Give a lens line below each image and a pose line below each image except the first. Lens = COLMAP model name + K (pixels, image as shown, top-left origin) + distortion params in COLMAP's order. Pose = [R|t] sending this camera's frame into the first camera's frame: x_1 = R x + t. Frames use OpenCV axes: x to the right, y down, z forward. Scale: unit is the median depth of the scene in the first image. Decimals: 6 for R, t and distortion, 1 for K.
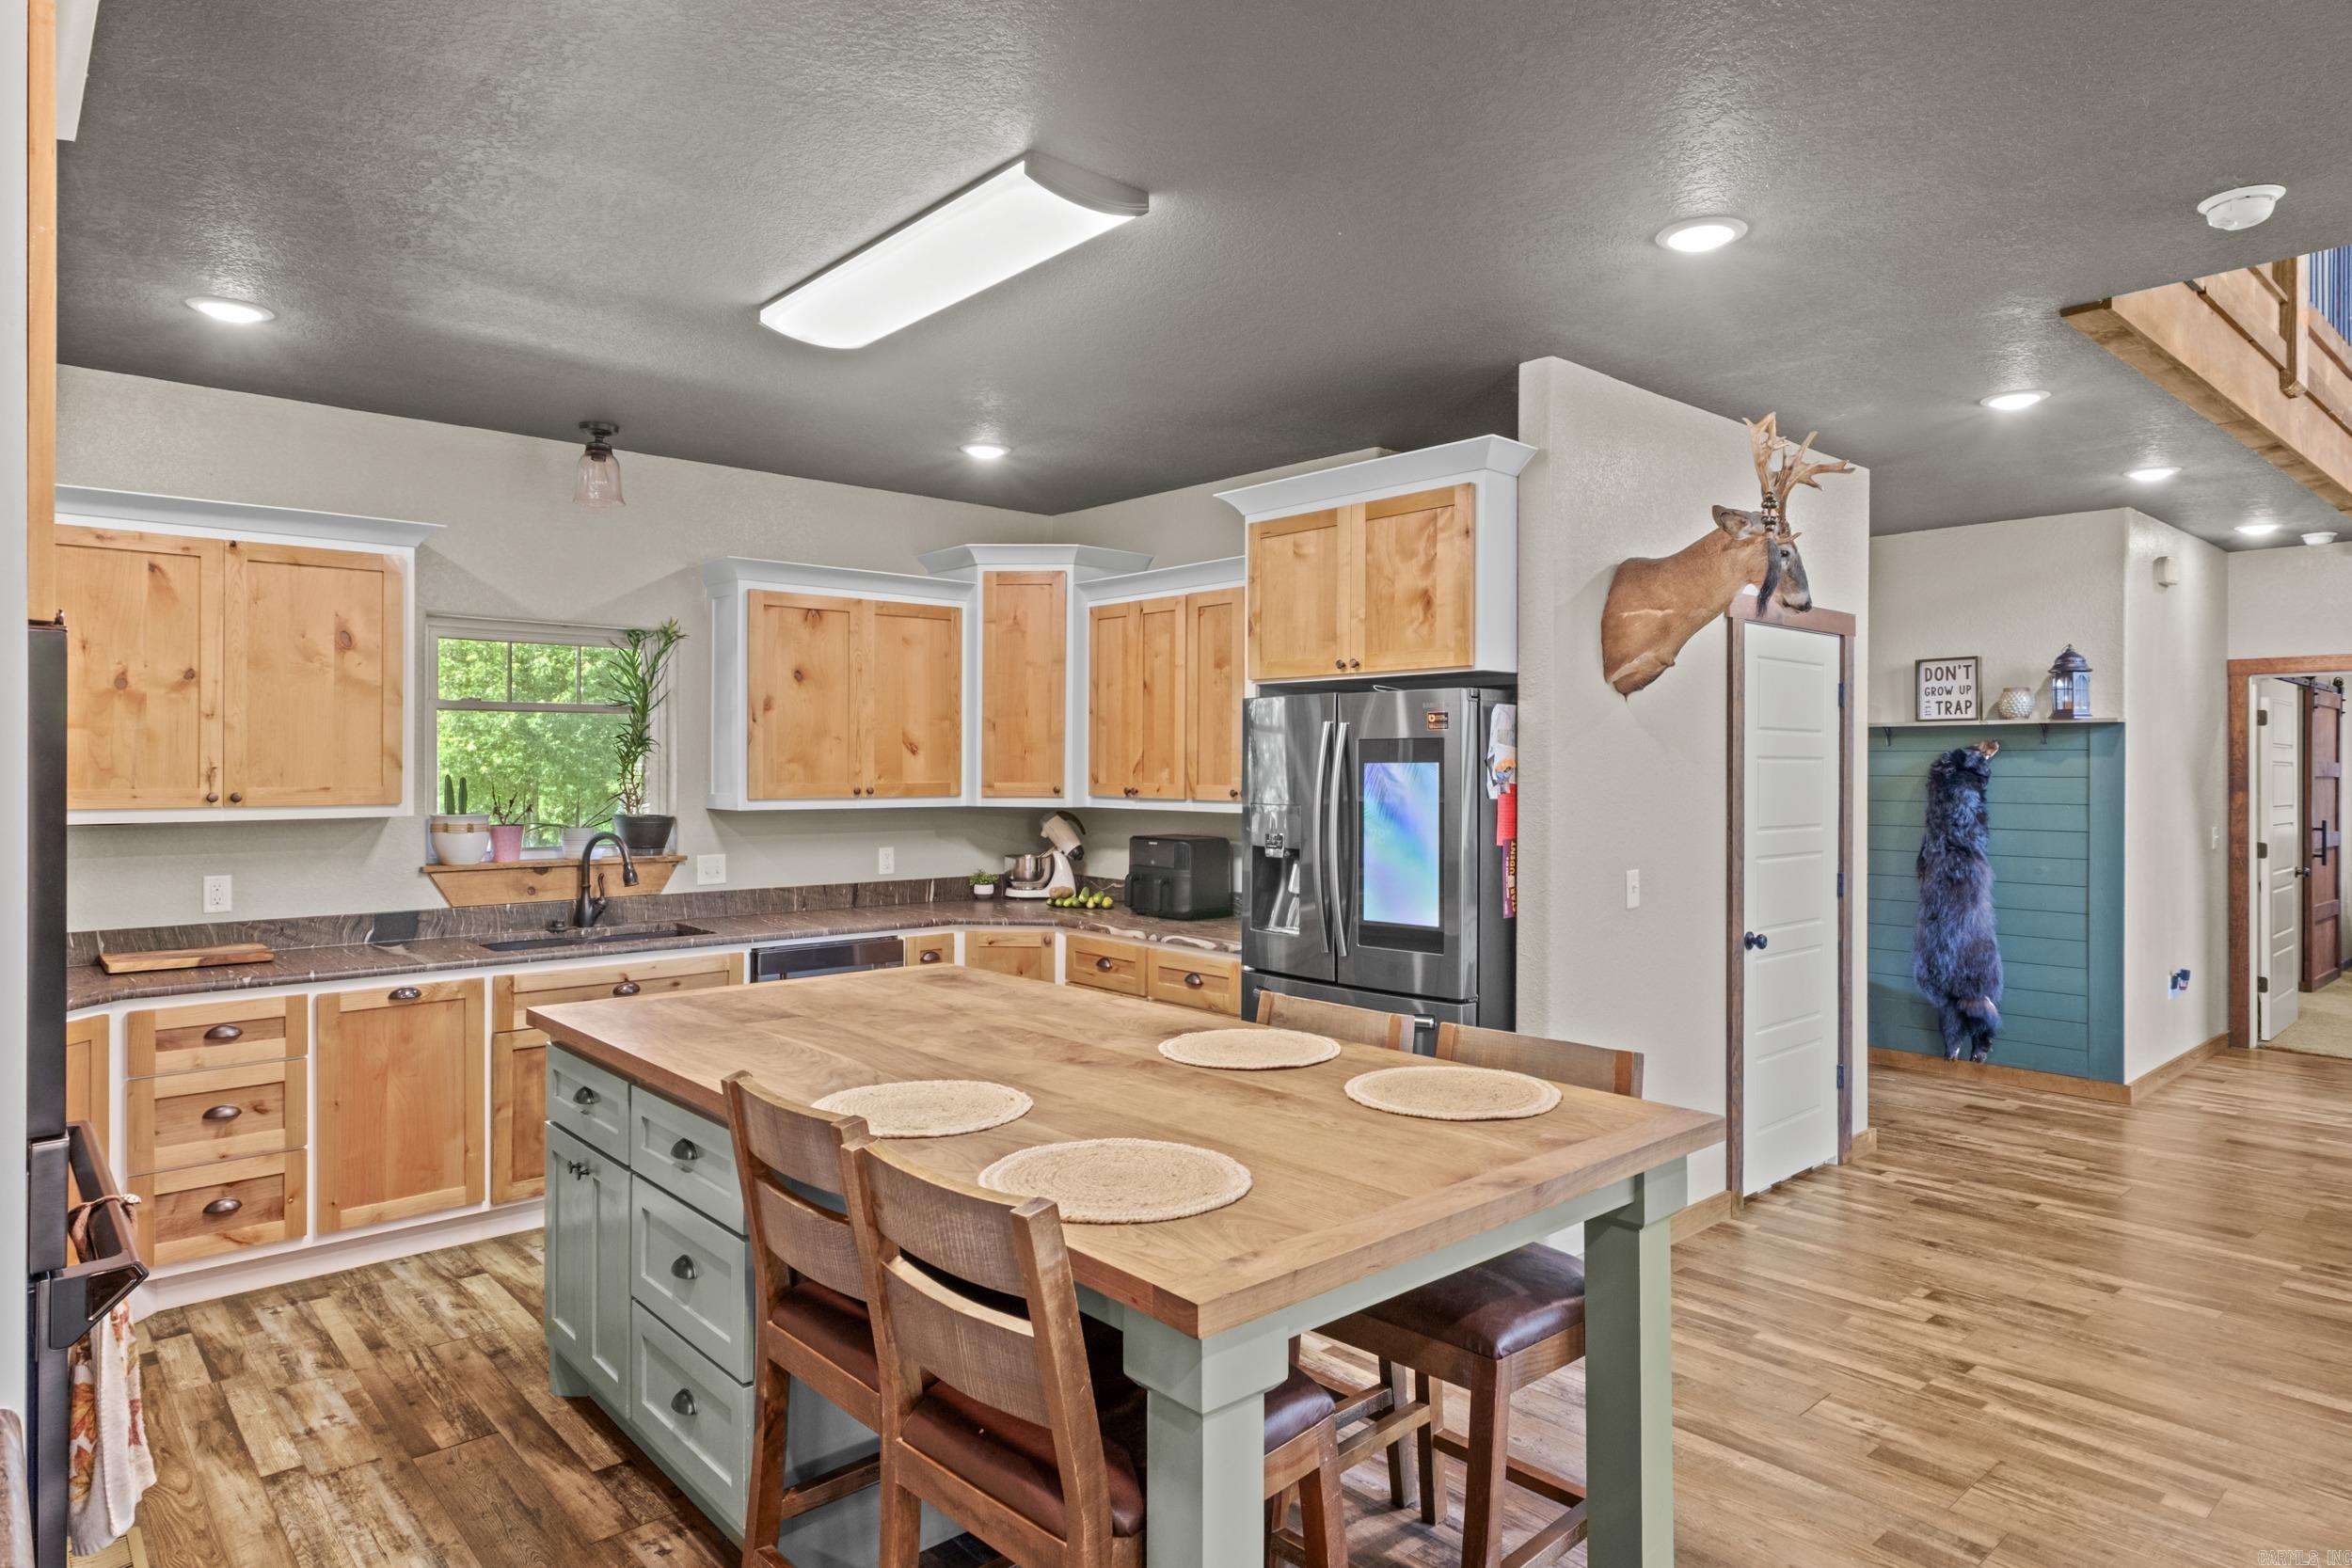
lens RADIAL K [[1360.8, 0, 1189.3], [0, 1360.8, 760.8], [0, 0, 1]] dist [-0.008954, 0.006630]
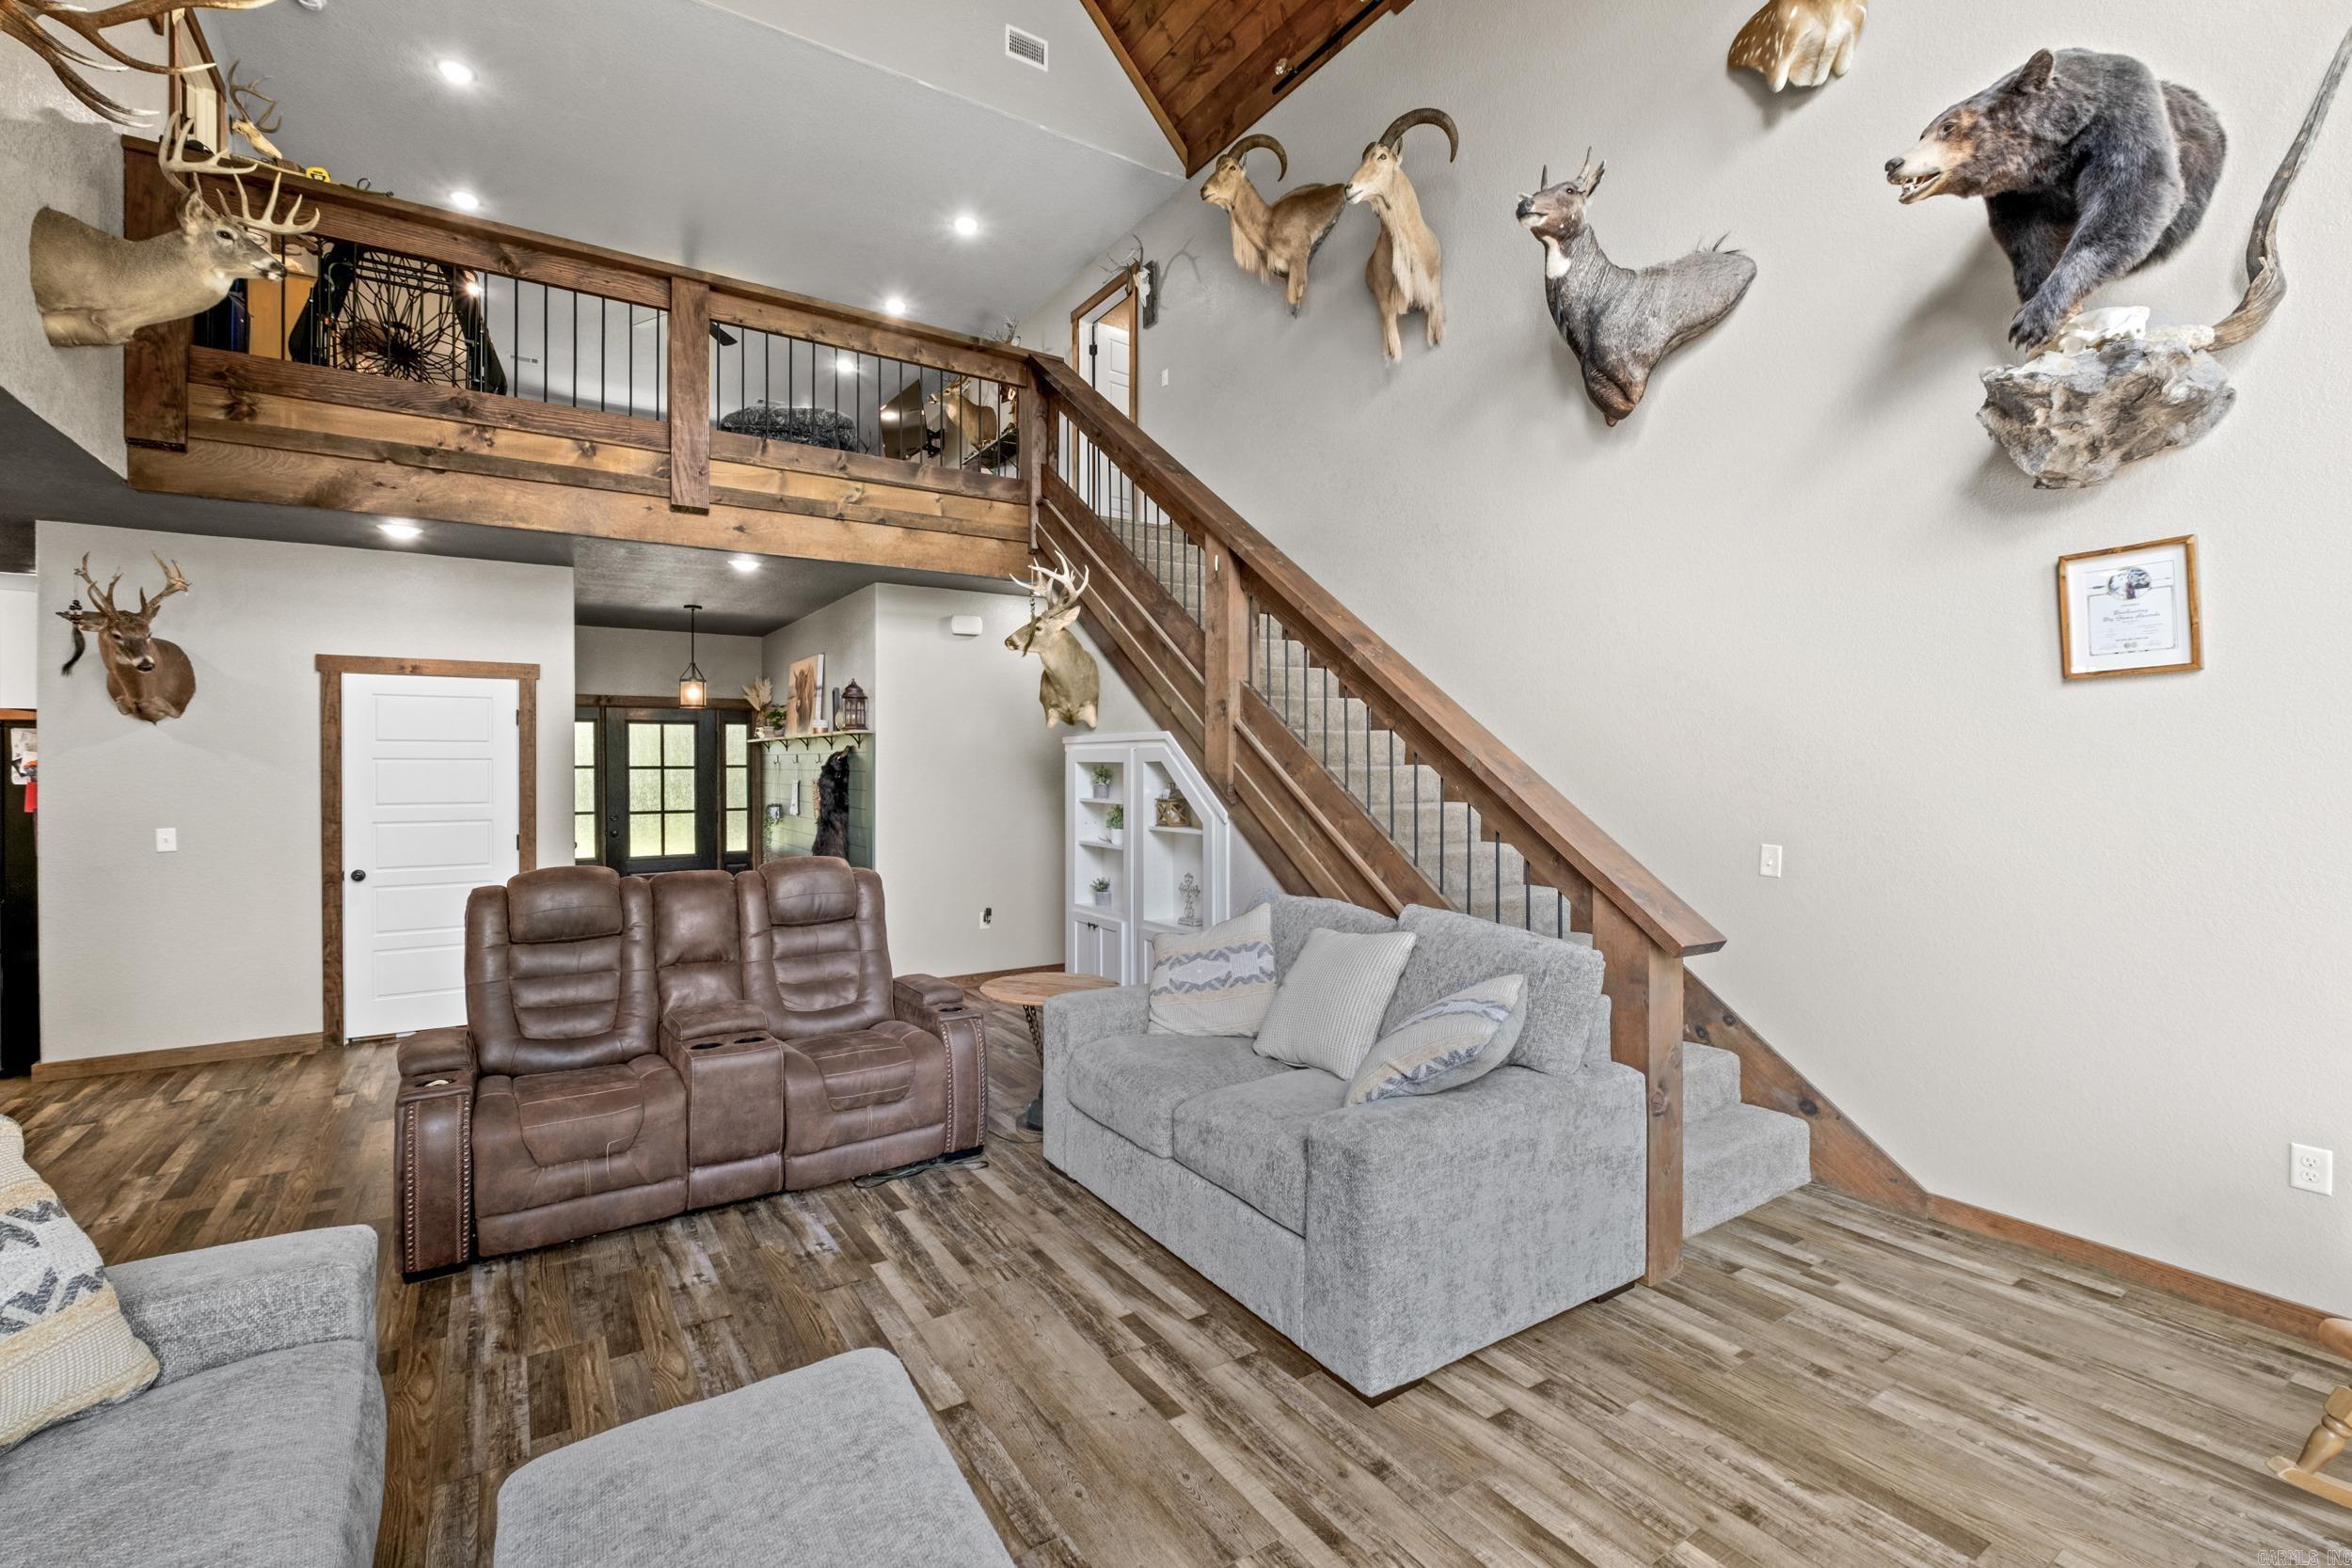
lens RADIAL K [[1016.9, 0, 1152.2], [0, 1016.9, 771.6], [0, 0, 1]] dist [-0.007899, 0.000548]
pose [[0.988082, -0.000856, -0.153924, 1.454056], [0.002562, 0.999937, 0.010883, 0.001643], [0.153905, -0.011148, 0.988023, -0.016319]]
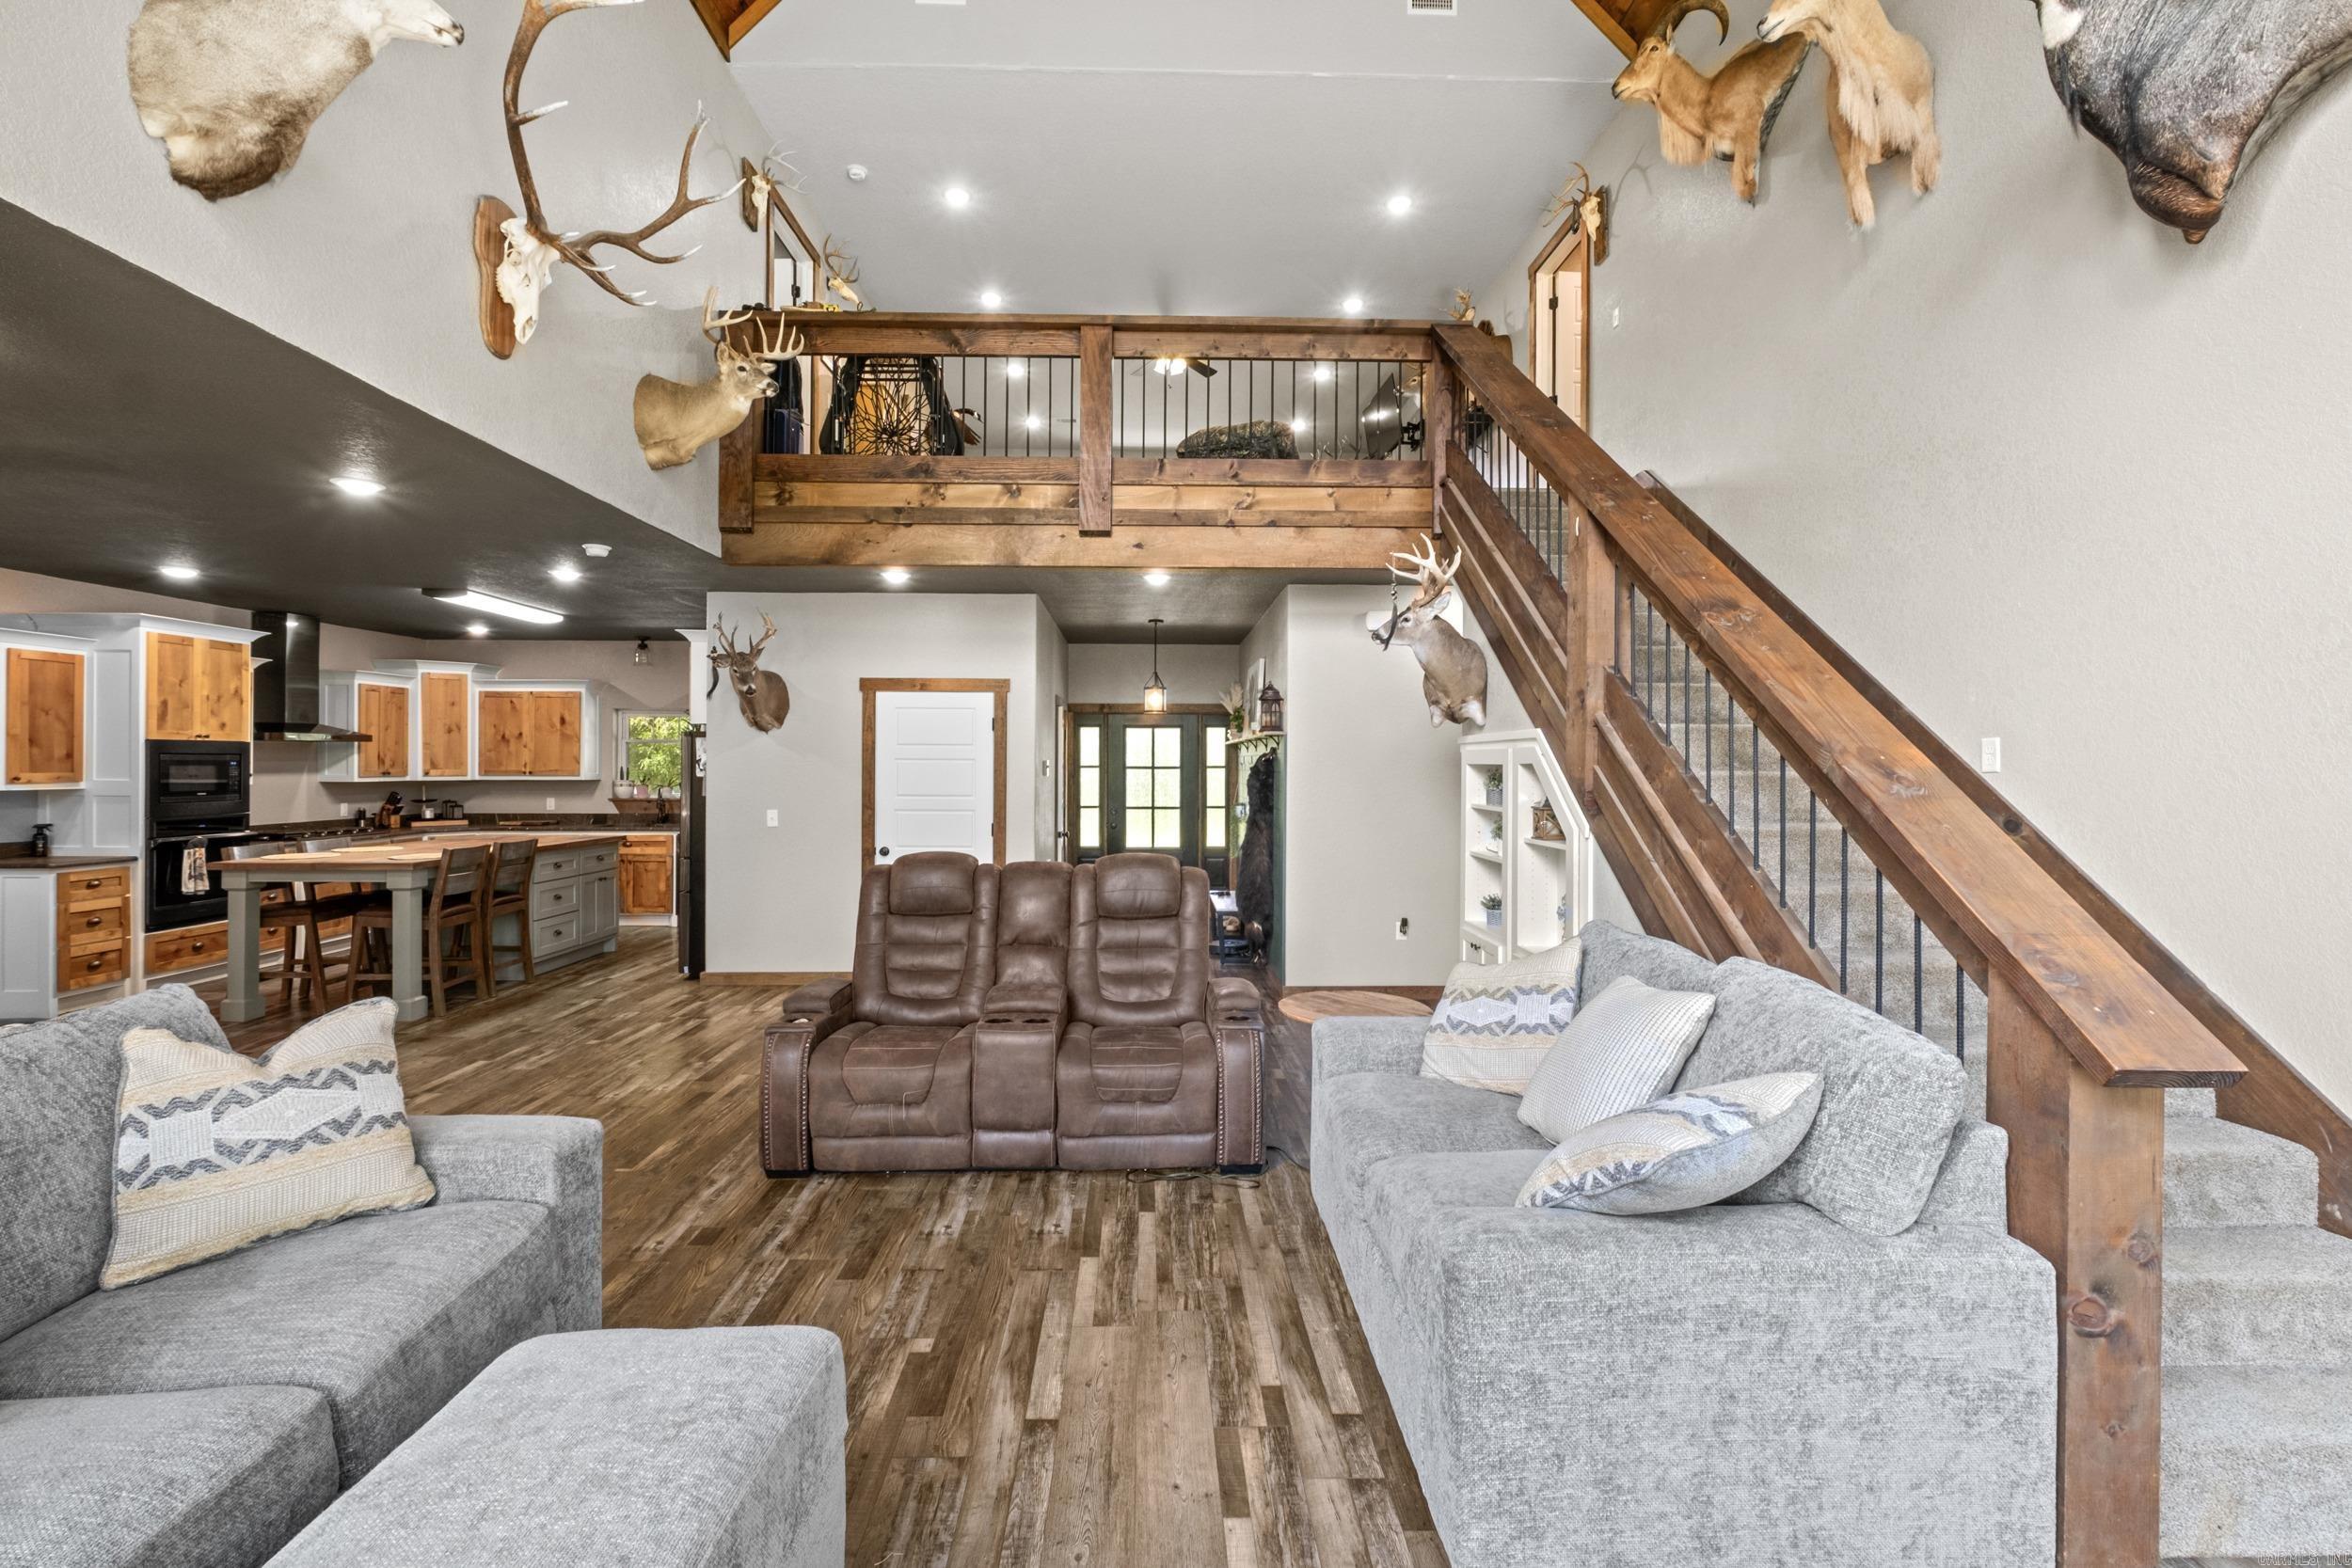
lens RADIAL K [[1016.9, 0, 1168.5], [0, 1016.9, 766.3], [0, 0, 1]] dist [-0.007899, 0.000548]
pose [[0.764678, 0.003198, -0.644405, 1.639184], [-0.001106, 0.999993, 0.003651, 0.002056], [0.644412, -0.002079, 0.764676, 0.122048]]
